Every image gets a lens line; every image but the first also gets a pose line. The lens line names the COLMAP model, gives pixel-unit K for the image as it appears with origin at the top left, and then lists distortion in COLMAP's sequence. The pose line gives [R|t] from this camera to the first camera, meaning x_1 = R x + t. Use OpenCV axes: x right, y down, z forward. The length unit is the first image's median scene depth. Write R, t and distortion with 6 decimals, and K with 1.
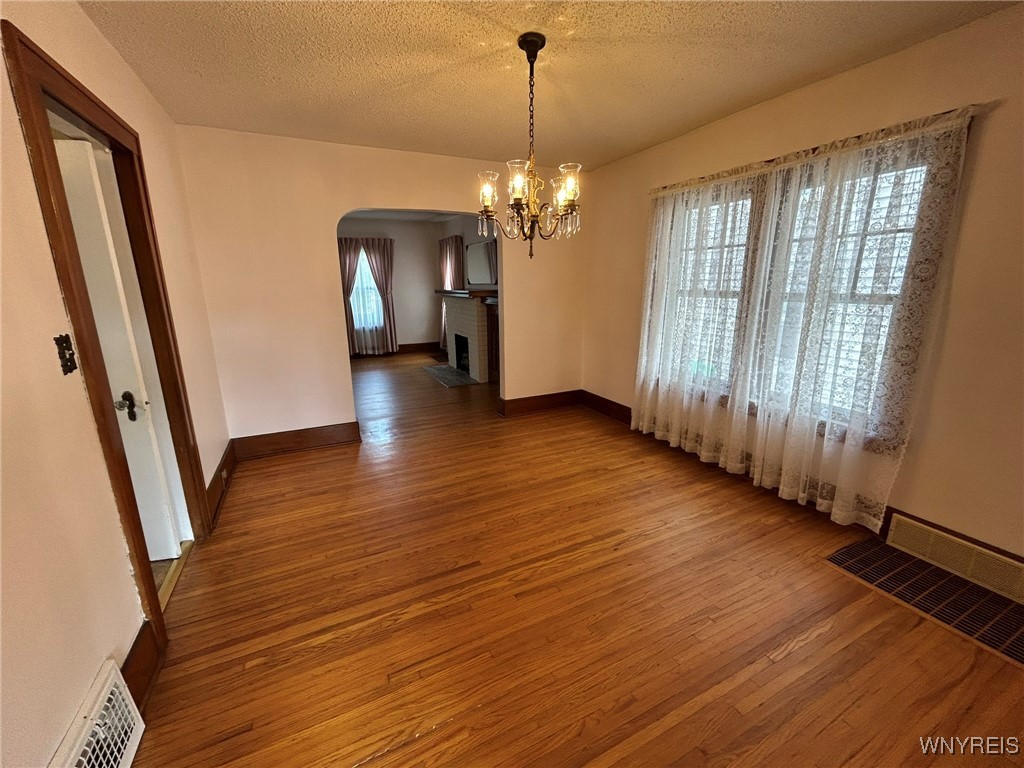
lens RADIAL K [[416.5, 0, 513.8], [0, 416.5, 385.5], [0, 0, 1]] dist [-0.000643, 0.000497]
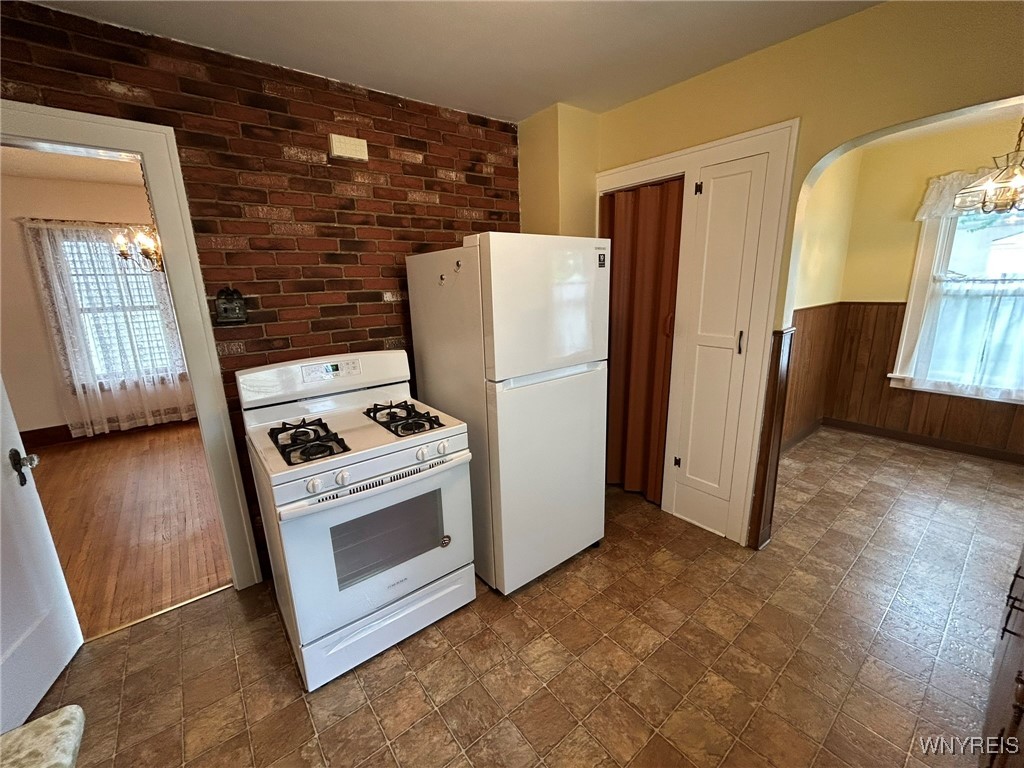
lens RADIAL K [[416.5, 0, 514.3], [0, 416.5, 381.9], [0, 0, 1]] dist [-0.000643, 0.000497]
pose [[-0.220367, -0.219728, 0.950346, -1.107464], [0.258777, 0.926215, 0.274154, -0.045060], [-0.940464, 0.306342, -0.147246, 0.074840]]
